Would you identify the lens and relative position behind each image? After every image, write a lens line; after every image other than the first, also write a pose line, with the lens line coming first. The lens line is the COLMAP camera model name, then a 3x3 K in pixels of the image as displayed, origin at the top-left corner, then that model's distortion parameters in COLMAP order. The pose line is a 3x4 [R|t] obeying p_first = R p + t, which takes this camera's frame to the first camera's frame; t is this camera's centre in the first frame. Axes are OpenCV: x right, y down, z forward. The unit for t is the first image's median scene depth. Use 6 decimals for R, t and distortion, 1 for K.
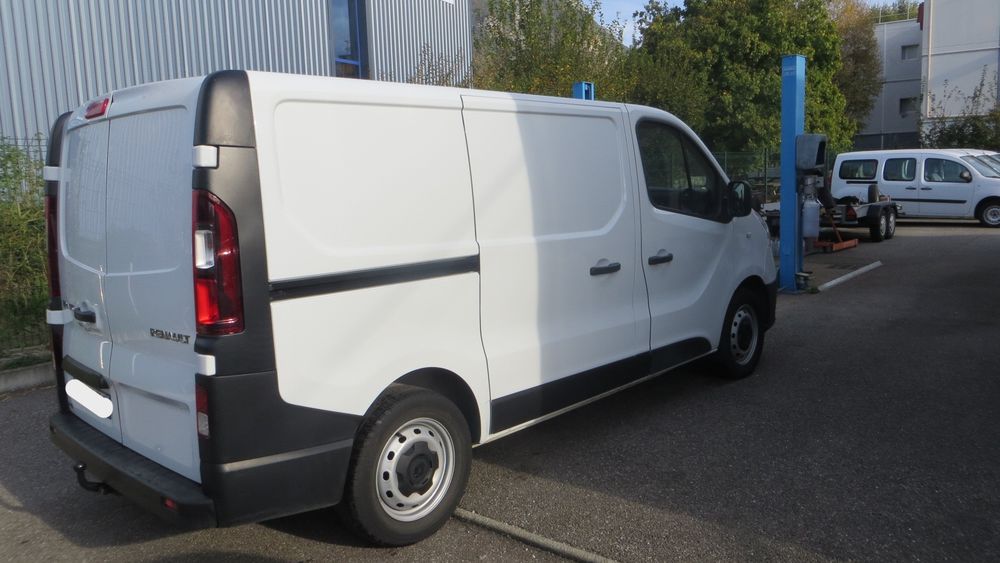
lens RADIAL K [[795.3, 0, 500.0], [0, 795.3, 281.5], [0, 0, 1]] dist [-0.042053, -0.001947]
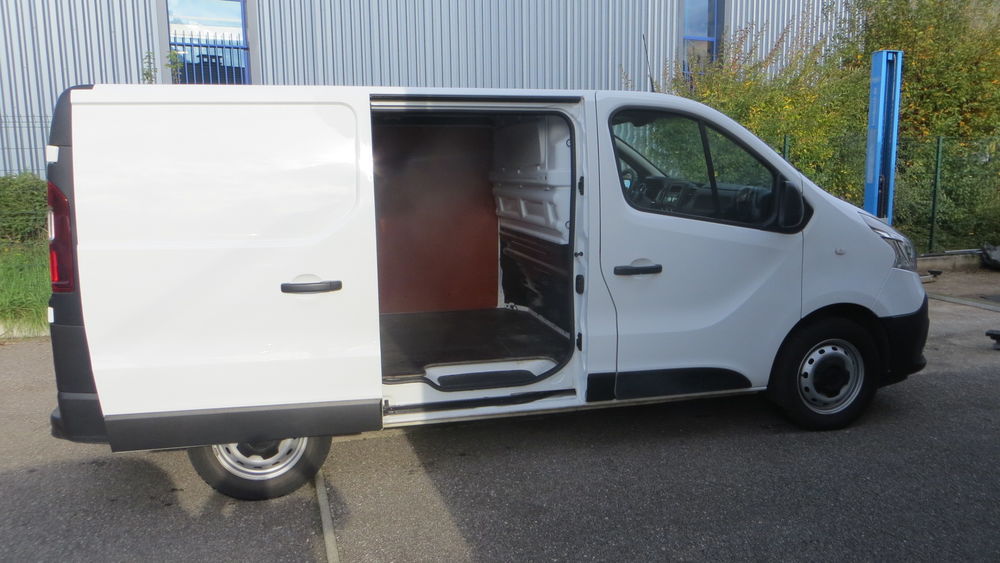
lens RADIAL K [[795.3, 0, 500.0], [0, 795.3, 281.5], [0, 0, 1]] dist [-0.042053, -0.001947]
pose [[0.821765, 0.107173, -0.559658, 0.565842], [-0.089154, 0.994240, 0.059486, -0.053770], [0.562809, 0.001012, 0.826586, 0.201098]]
